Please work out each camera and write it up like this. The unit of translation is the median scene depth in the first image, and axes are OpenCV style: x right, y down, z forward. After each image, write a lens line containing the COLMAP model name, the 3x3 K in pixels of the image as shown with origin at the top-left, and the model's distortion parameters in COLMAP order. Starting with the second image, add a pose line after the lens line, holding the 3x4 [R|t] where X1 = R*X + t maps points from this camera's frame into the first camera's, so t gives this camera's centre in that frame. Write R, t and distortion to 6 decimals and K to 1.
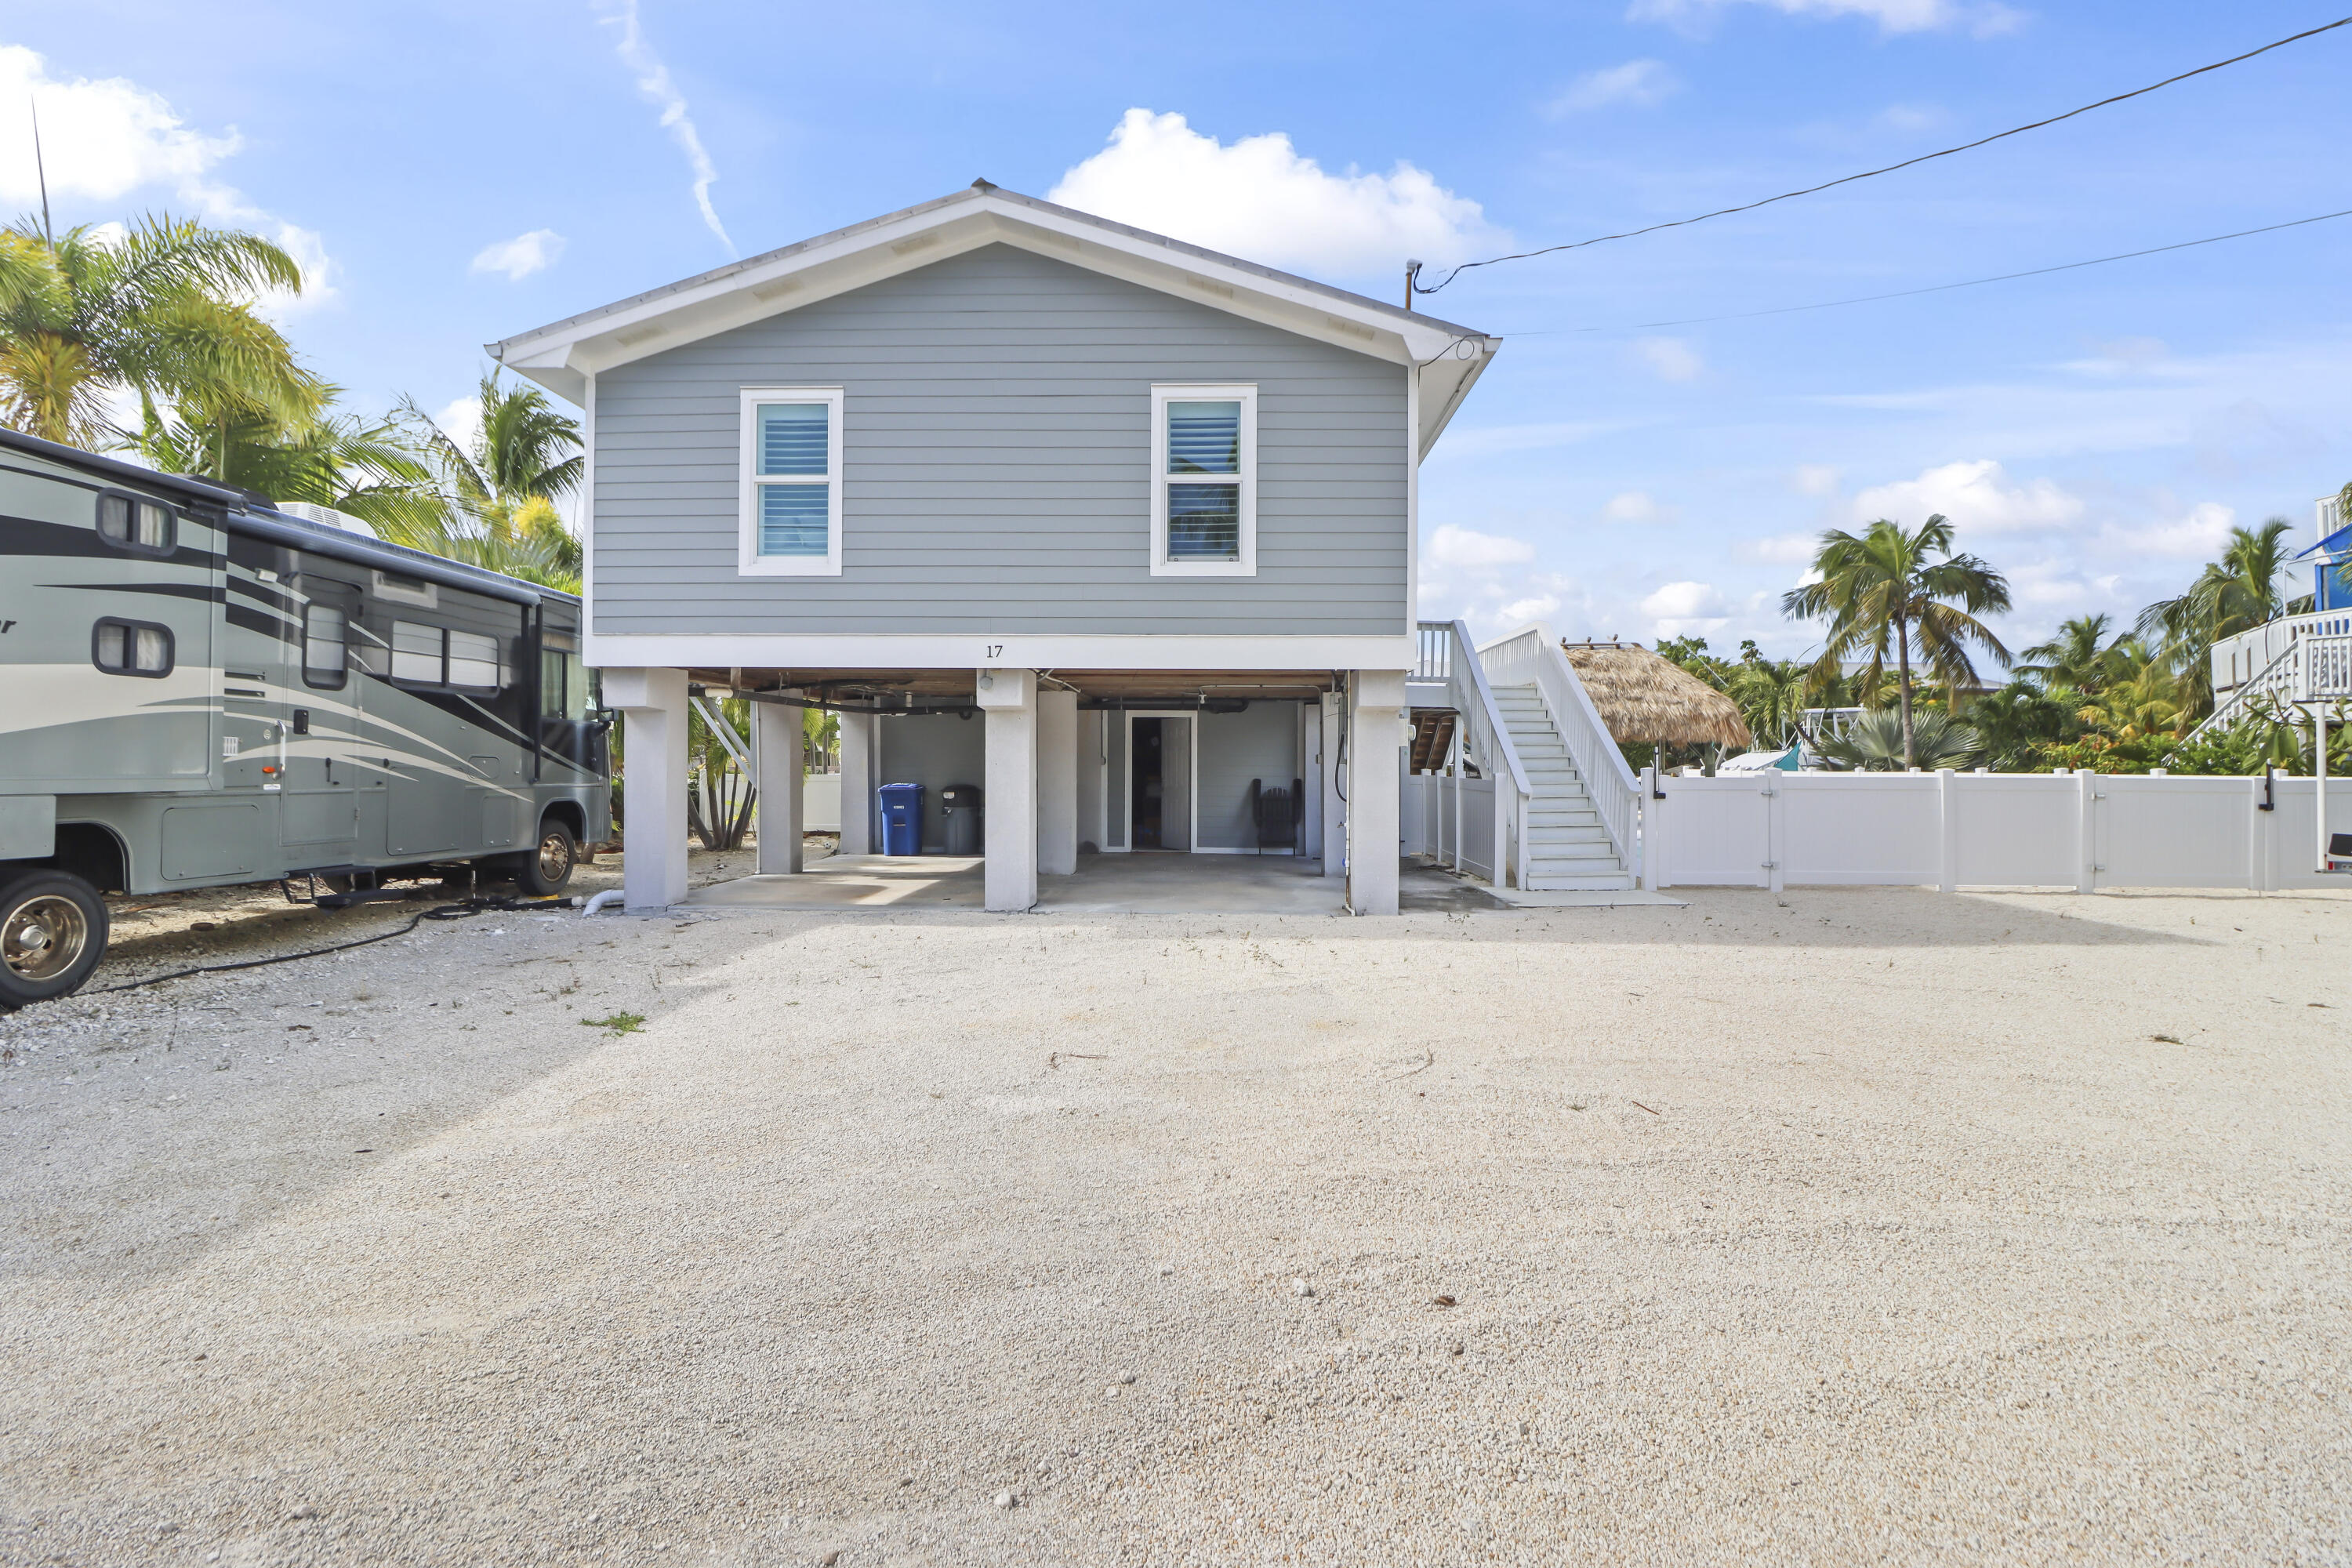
lens RADIAL K [[1100.4, 0, 1172.8], [0, 1100.4, 755.6], [0, 0, 1]] dist [0.000539, -0.013230]
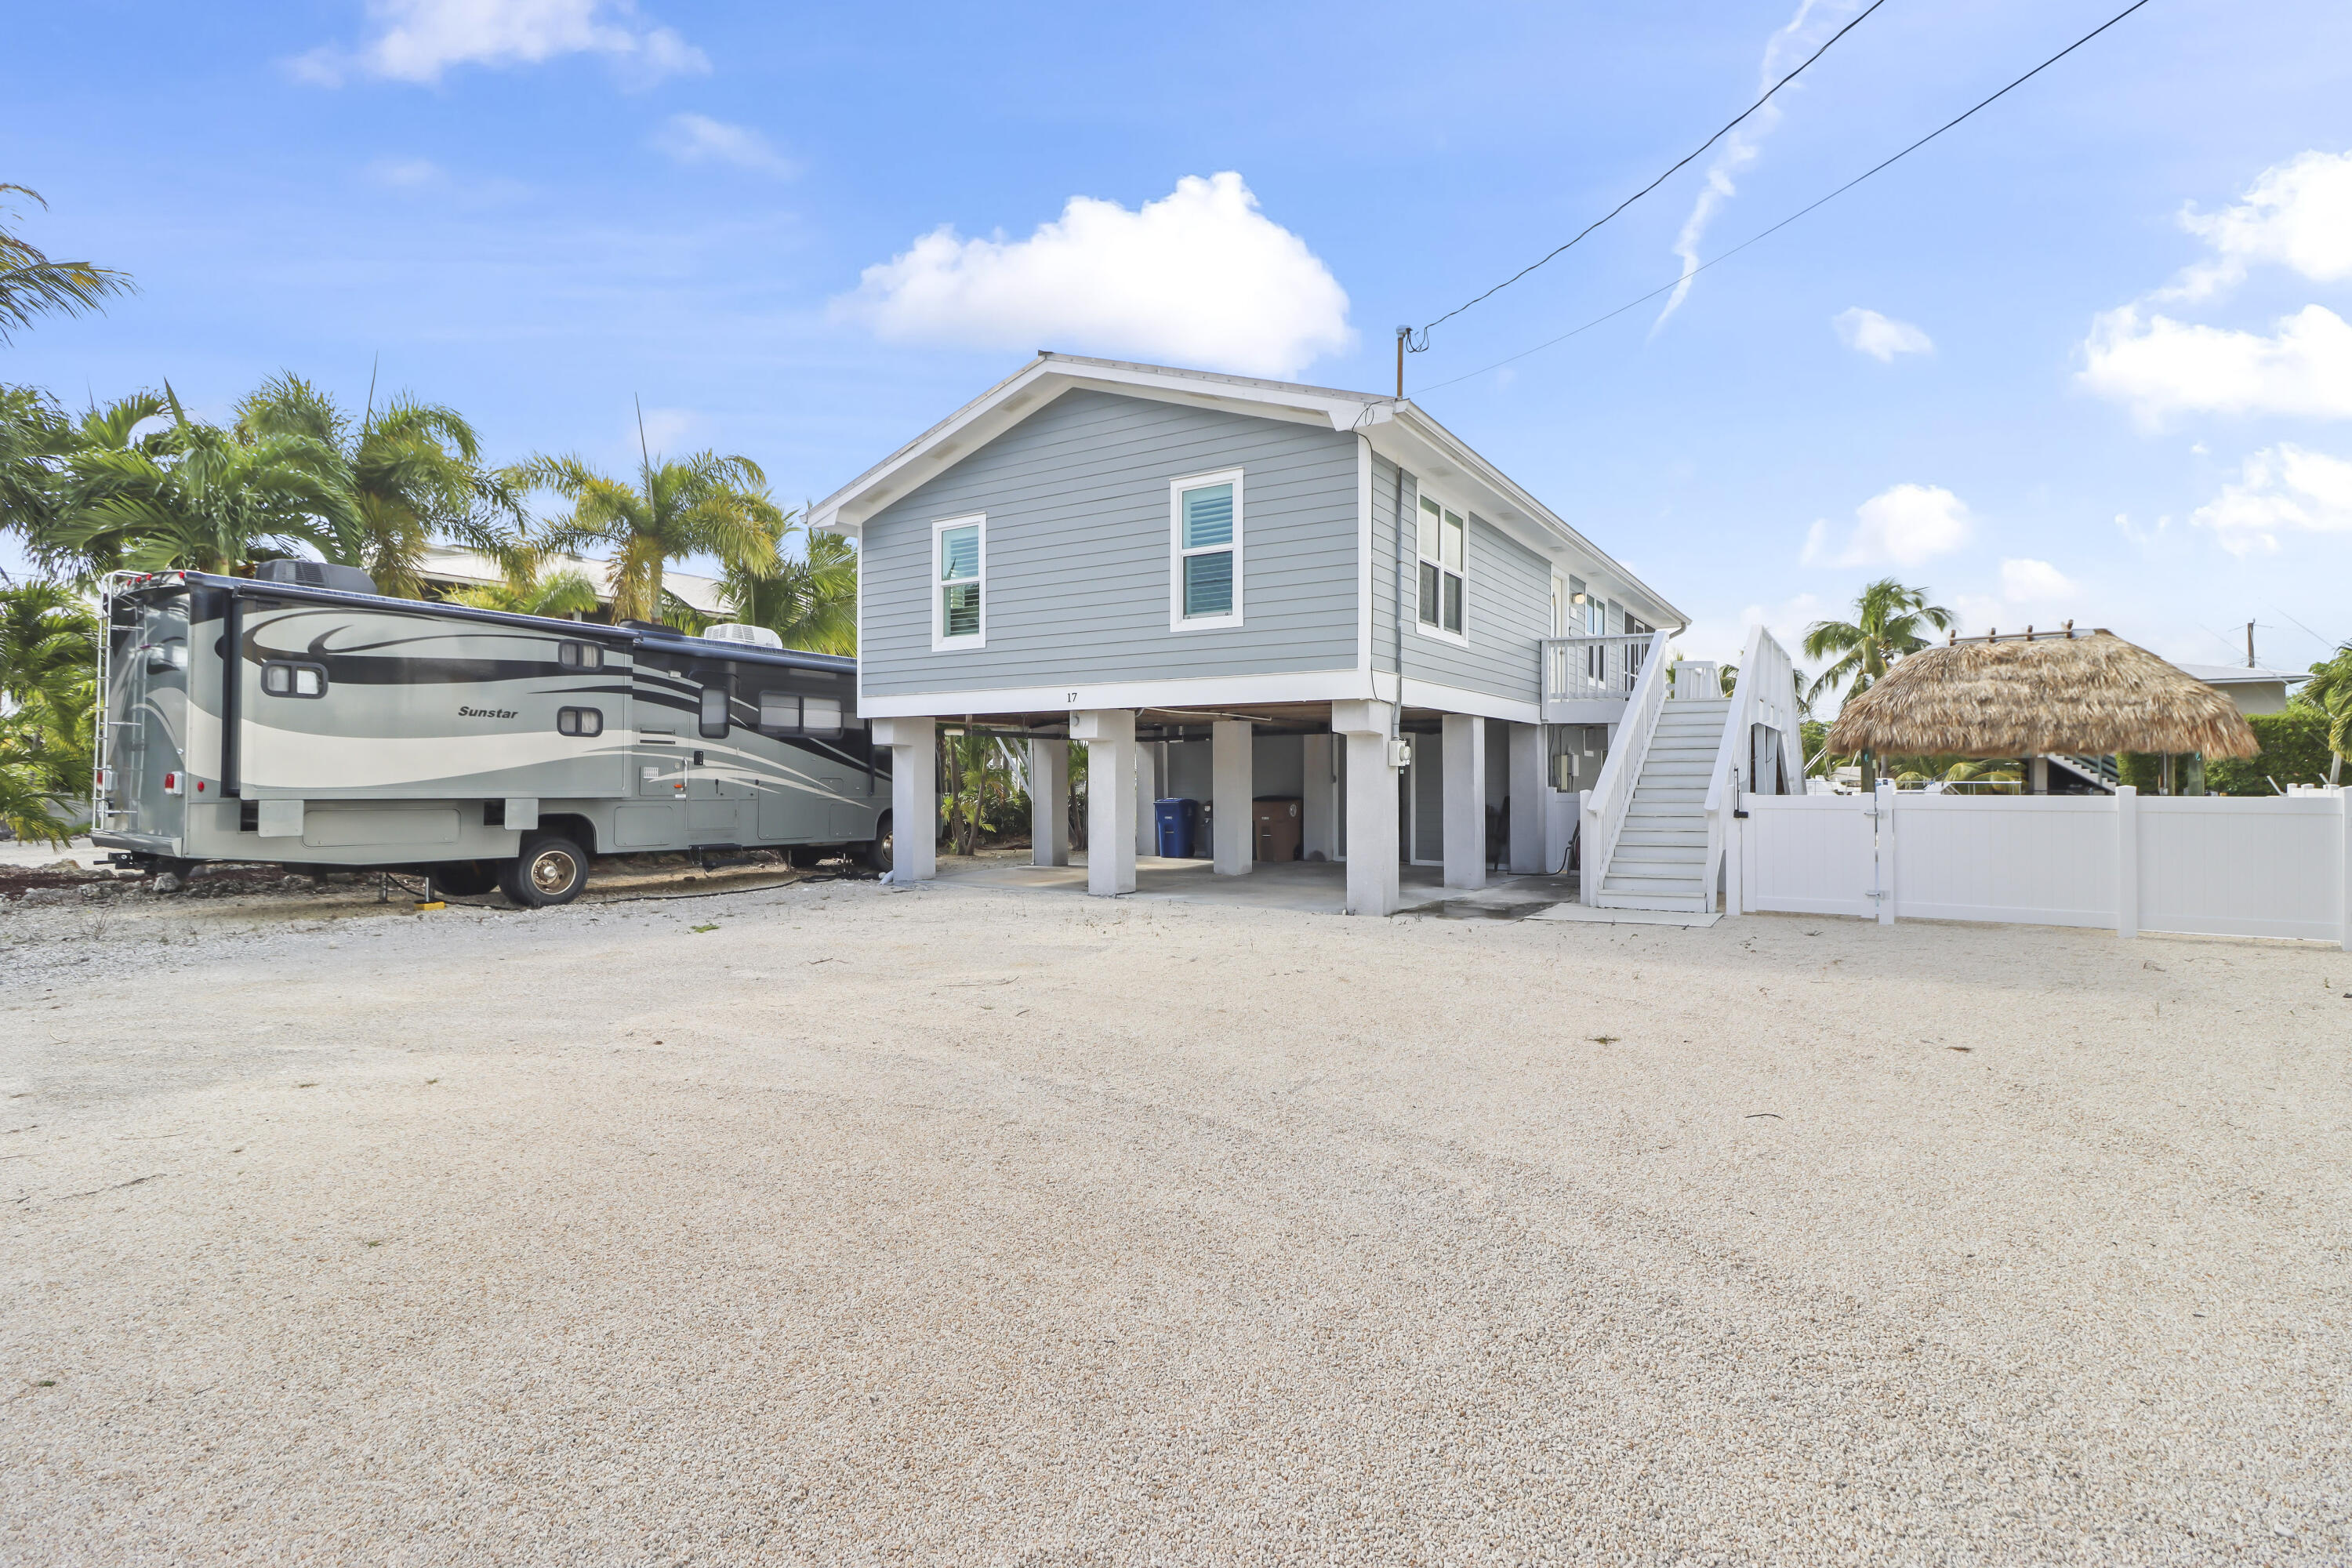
lens RADIAL K [[1109.0, 0, 1176.1], [0, 1109.0, 773.5], [0, 0, 1]] dist [0.000284, -0.000101]
pose [[0.854670, -0.005677, -0.519140, 0.640502], [0.005445, 0.999983, -0.001972, 0.000699], [0.519143, -0.001141, 0.854687, -0.078111]]
